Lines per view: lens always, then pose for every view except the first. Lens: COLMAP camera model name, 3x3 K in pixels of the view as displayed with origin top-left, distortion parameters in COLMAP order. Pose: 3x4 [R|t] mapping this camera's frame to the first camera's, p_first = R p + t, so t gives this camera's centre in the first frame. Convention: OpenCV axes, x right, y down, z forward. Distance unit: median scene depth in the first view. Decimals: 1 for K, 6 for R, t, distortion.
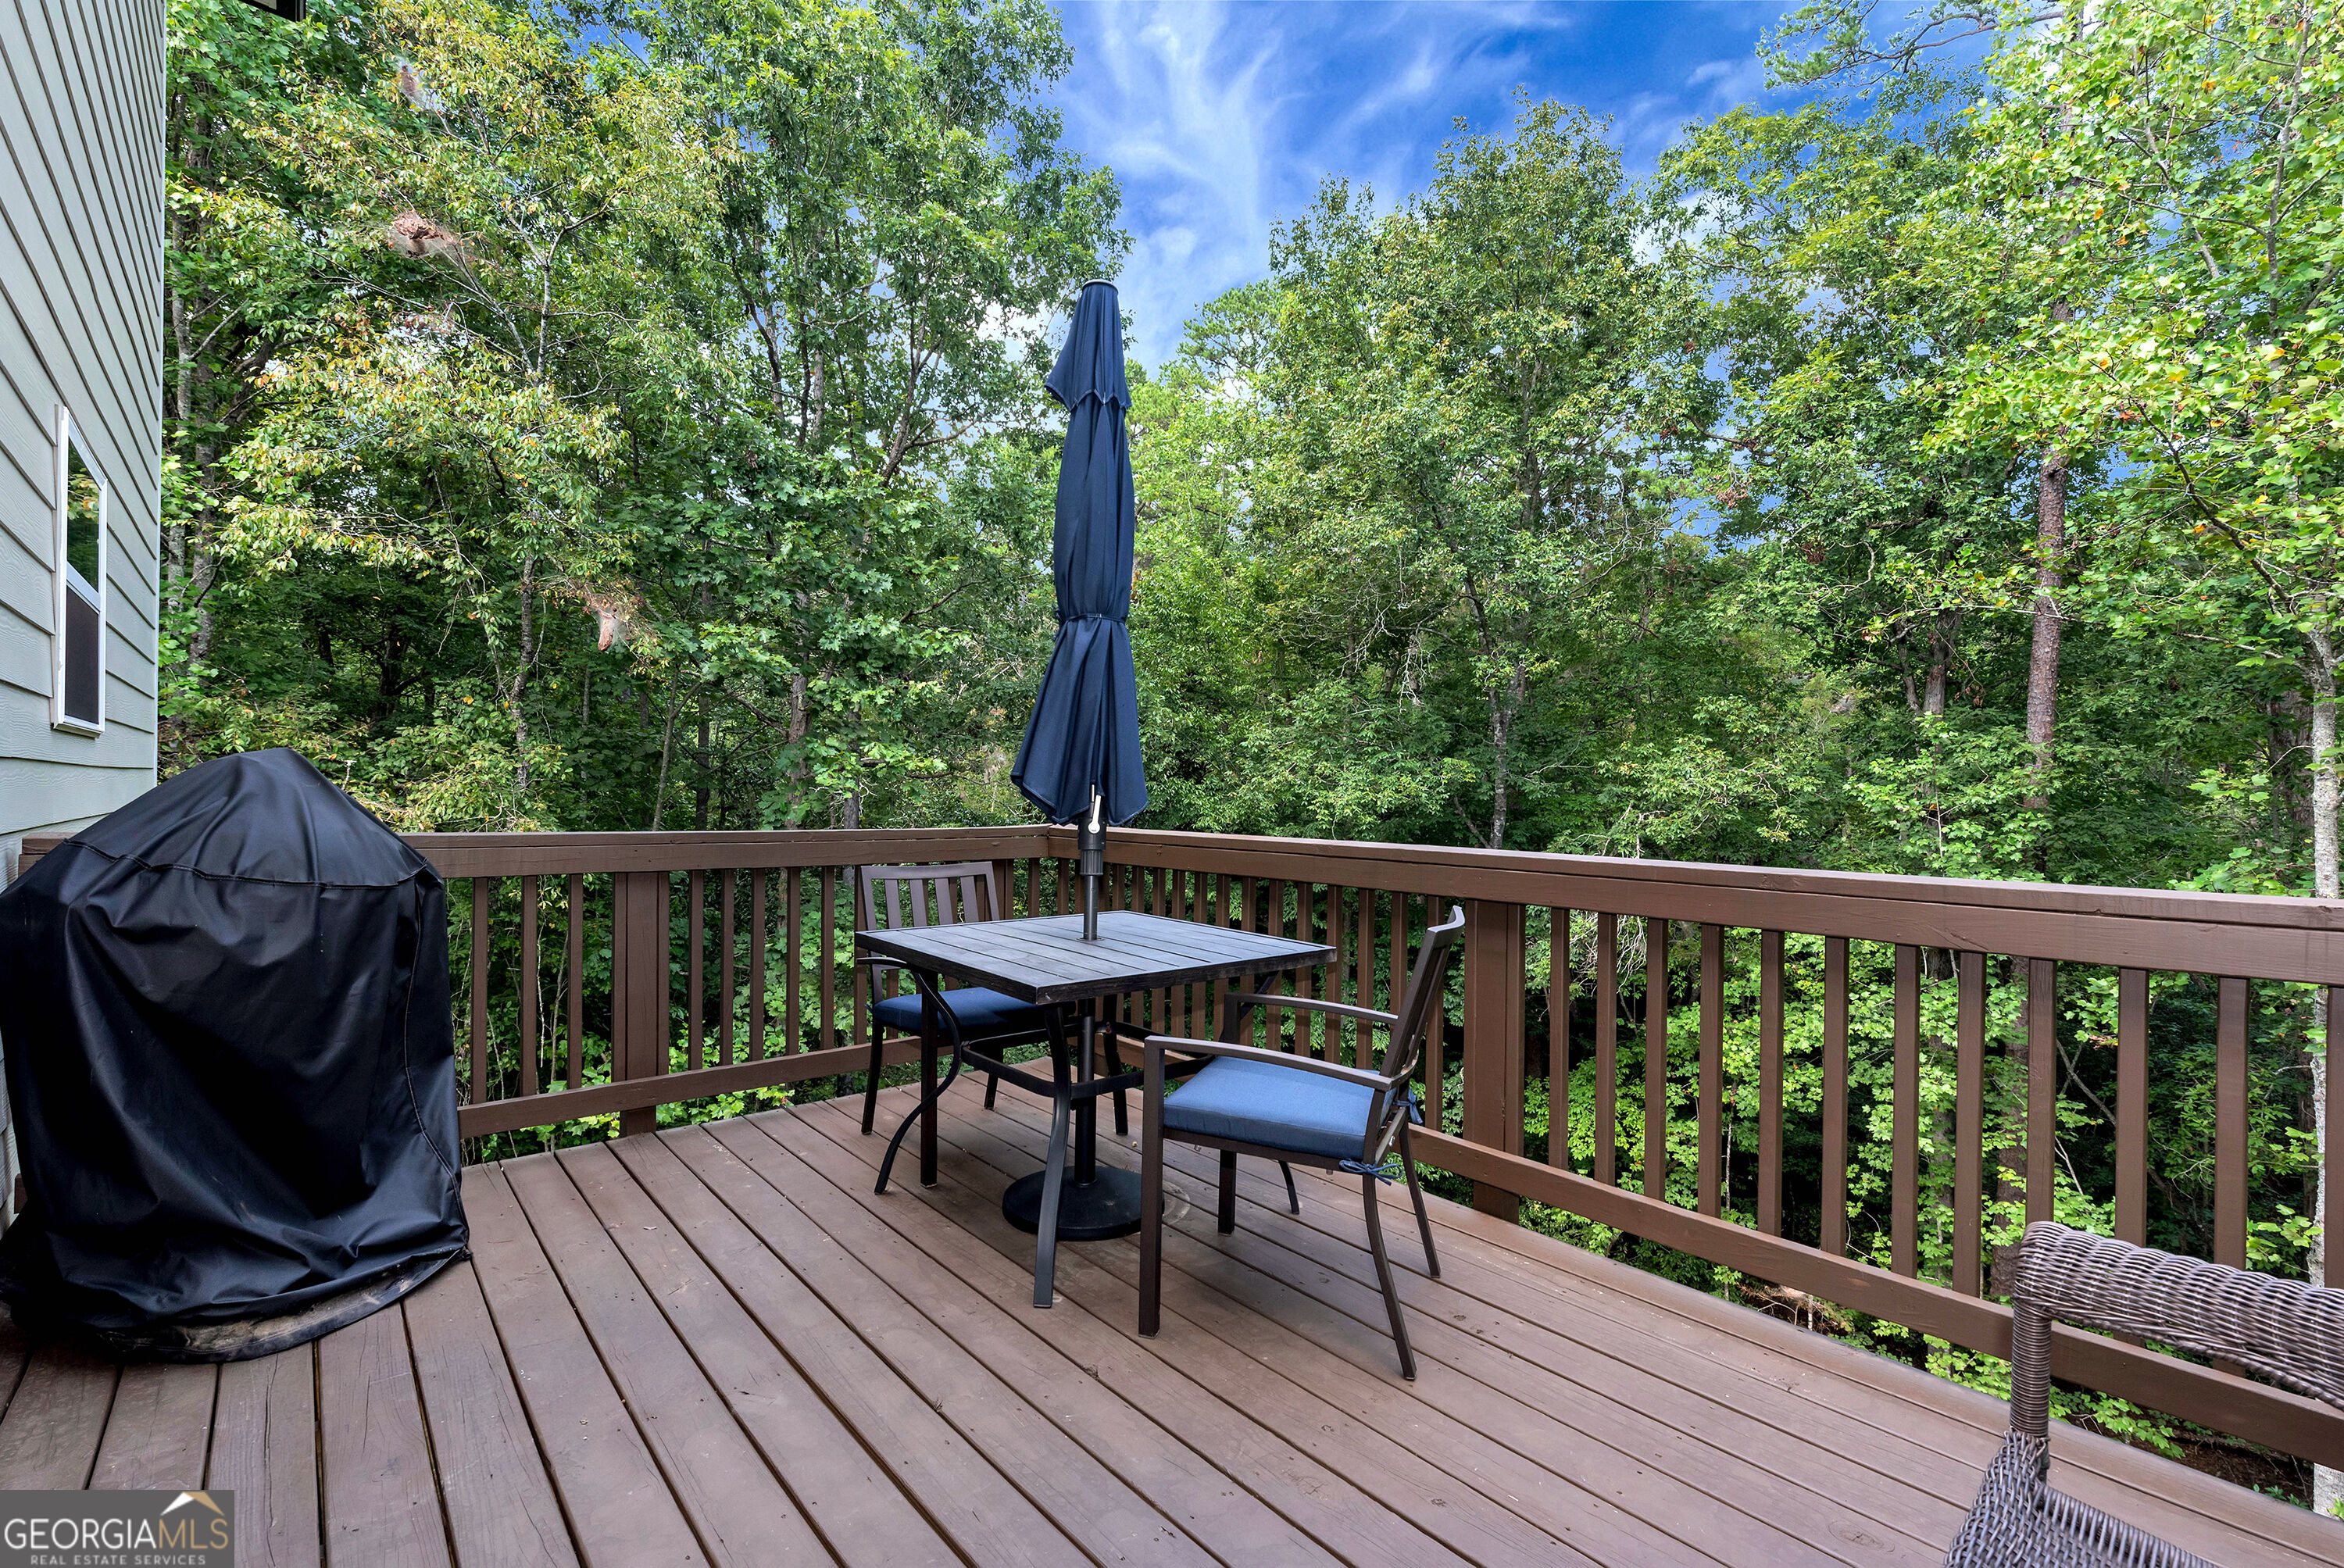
lens RADIAL K [[1052.7, 0, 1180.6], [0, 1052.7, 780.2], [0, 0, 1]] dist [0.006510, -0.000003]
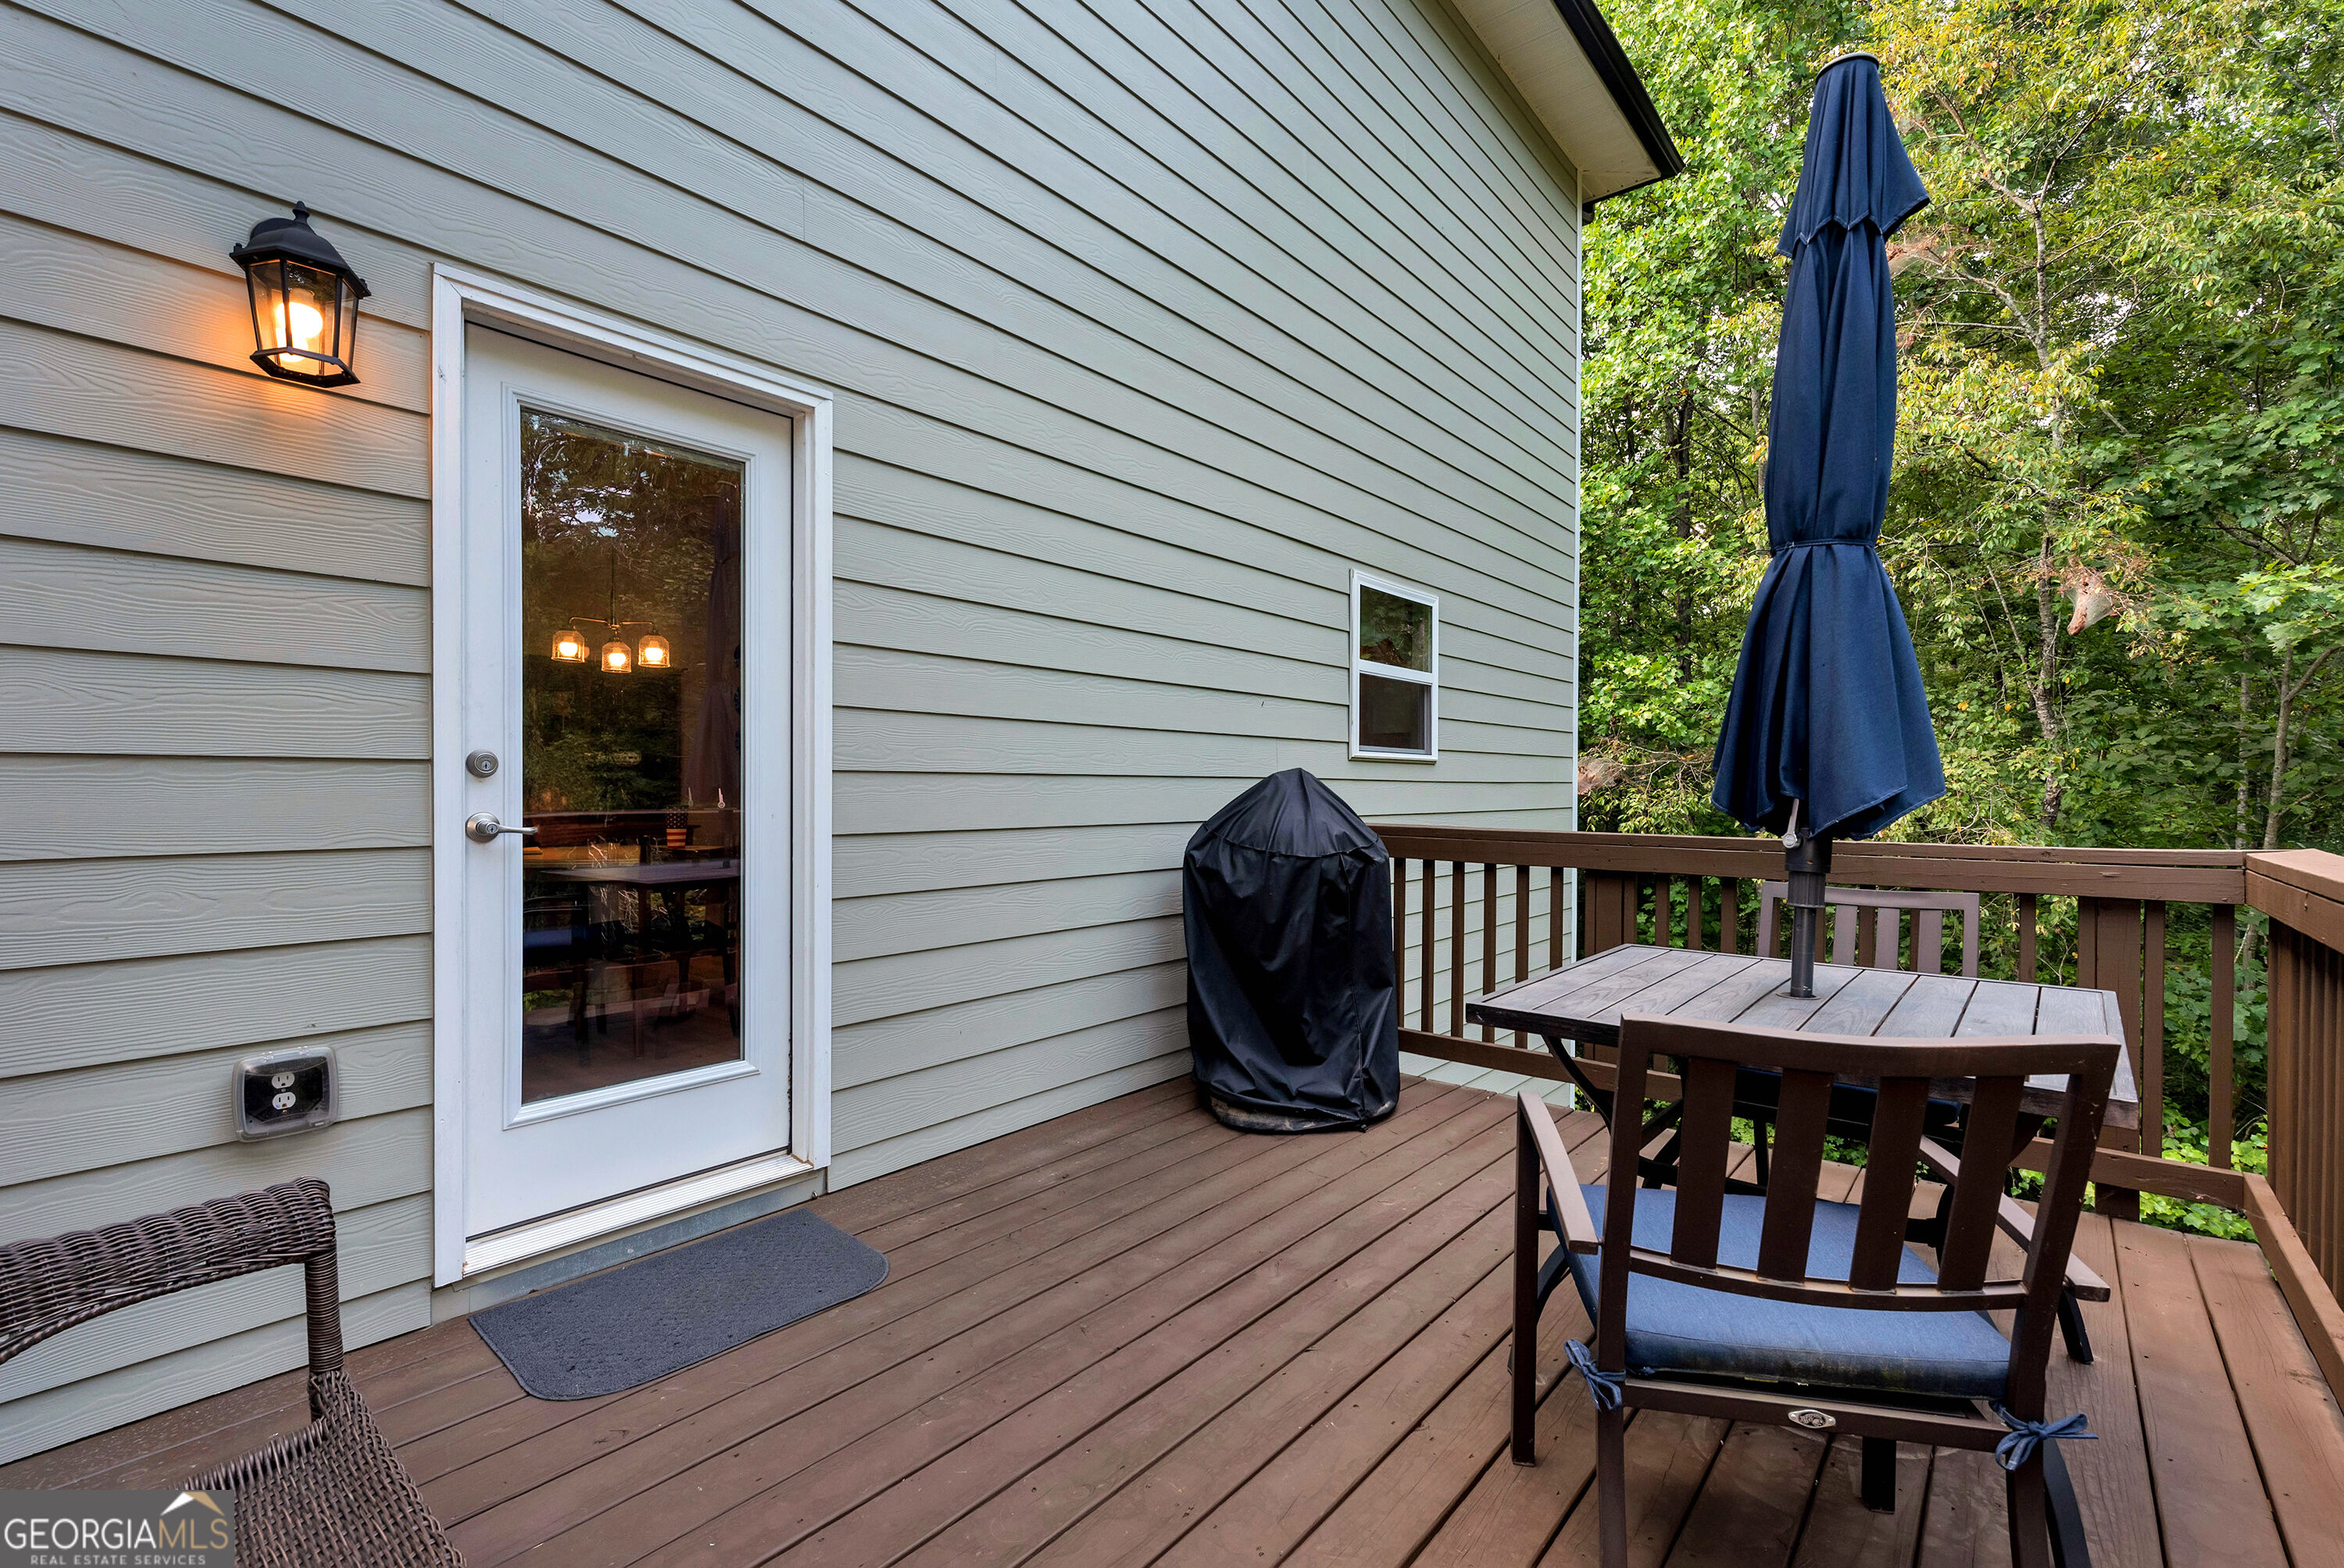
lens RADIAL K [[1052.7, 0, 1180.6], [0, 1052.7, 780.2], [0, 0, 1]] dist [0.006510, -0.000003]
pose [[0.171047, -0.017995, -0.985099, 0.685176], [0.007278, 0.999829, -0.017000, 0.013615], [0.985236, -0.004262, 0.171149, 0.549136]]
